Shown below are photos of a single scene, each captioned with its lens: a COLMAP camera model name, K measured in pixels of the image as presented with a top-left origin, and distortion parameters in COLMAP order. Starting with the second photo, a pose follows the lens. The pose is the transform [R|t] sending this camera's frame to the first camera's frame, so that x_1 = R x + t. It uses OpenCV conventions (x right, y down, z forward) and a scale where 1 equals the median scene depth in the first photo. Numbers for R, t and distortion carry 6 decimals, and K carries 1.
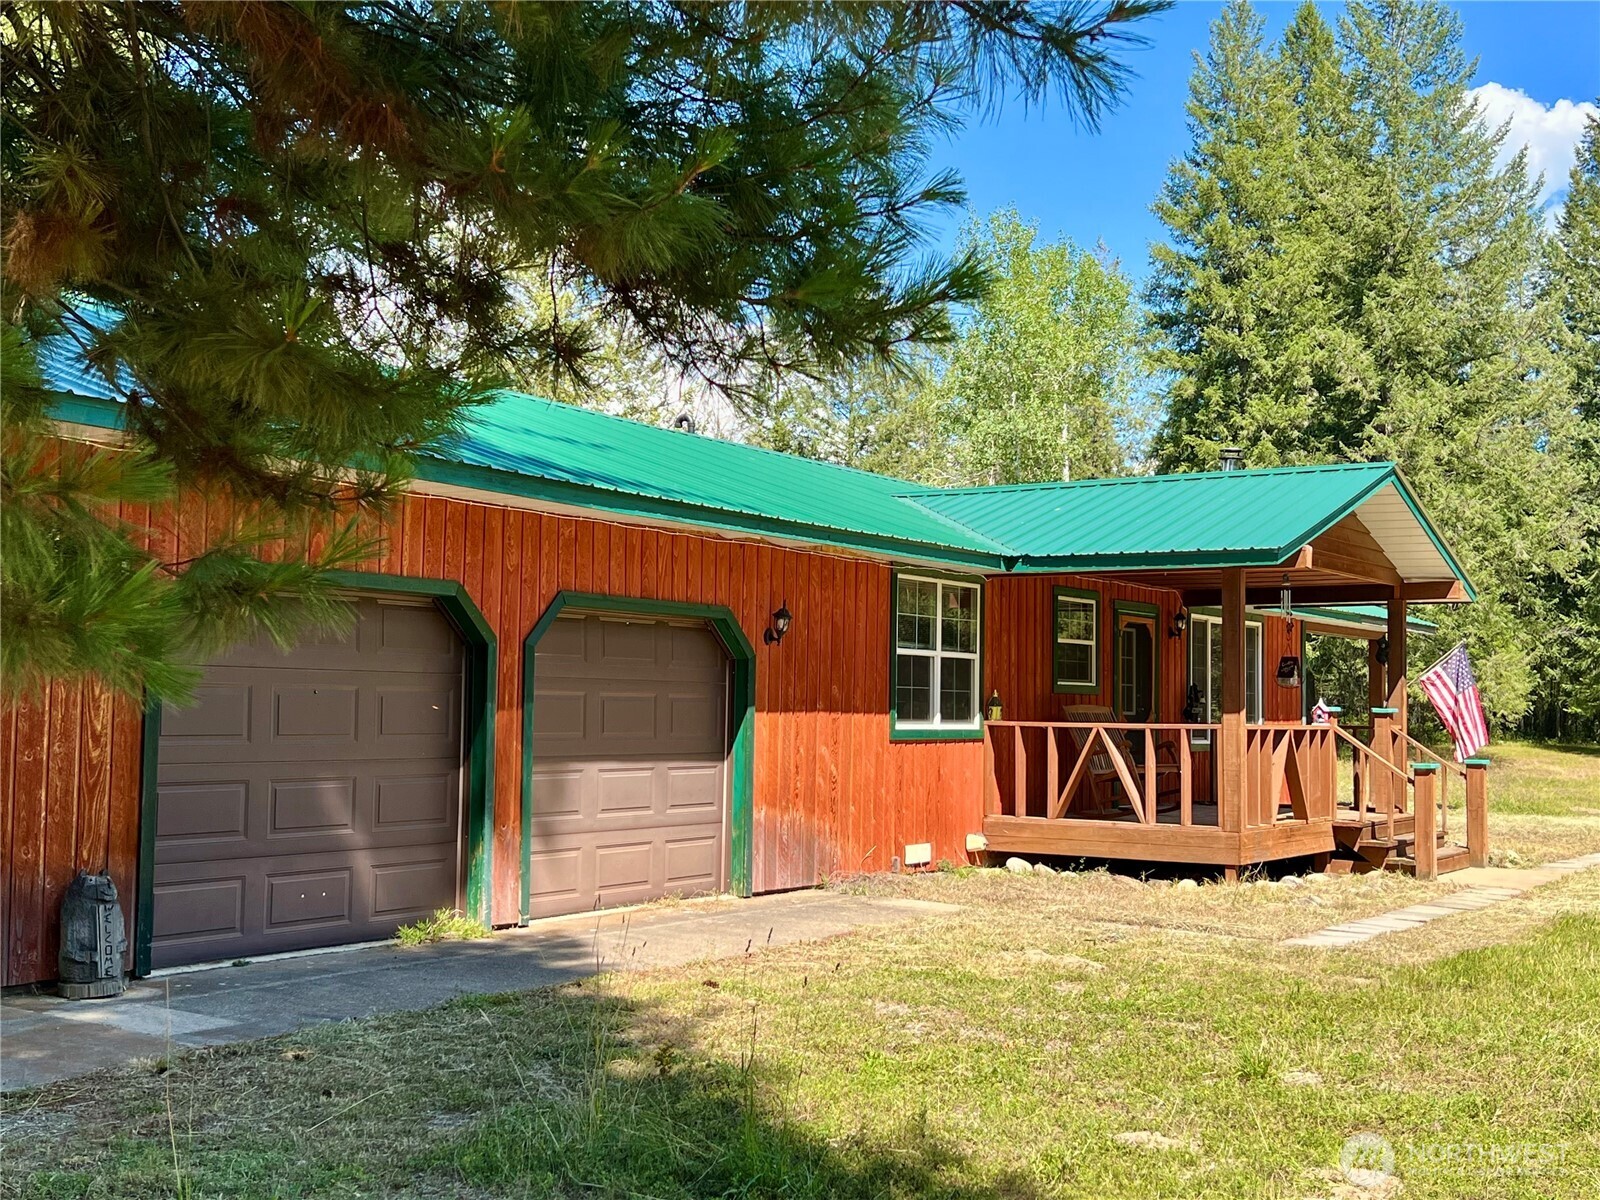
lens RADIAL K [[1820.7, 0, 800.0], [0, 1820.7, 600.0], [0, 0, 1]] dist [0.008688, 0.006278]
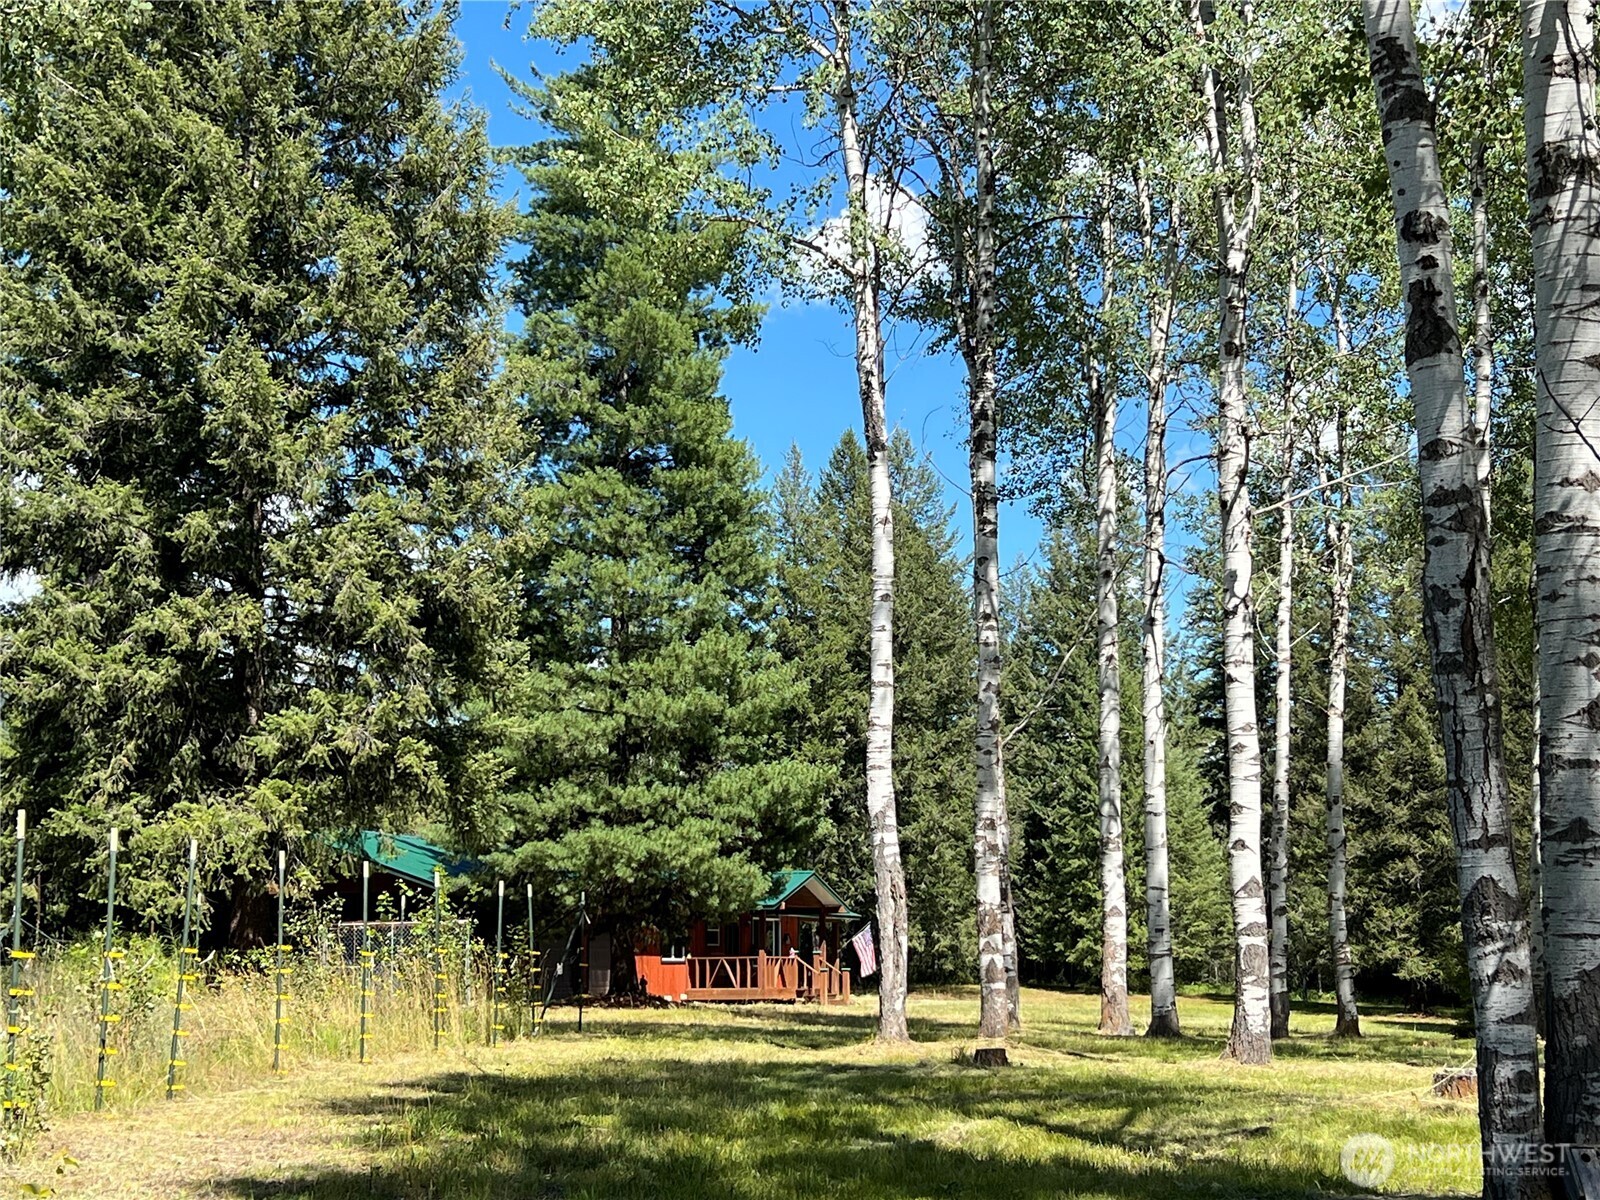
lens RADIAL K [[2420.9, 0, 799.5], [0, 2420.9, 631.2], [0, 0, 1]] dist [0.239621, -1.198522]
pose [[0.976722, 0.011362, 0.214206, -0.618217], [0.005669, 0.996880, -0.078725, -0.165649], [-0.214432, 0.078106, 0.973611, -3.201382]]
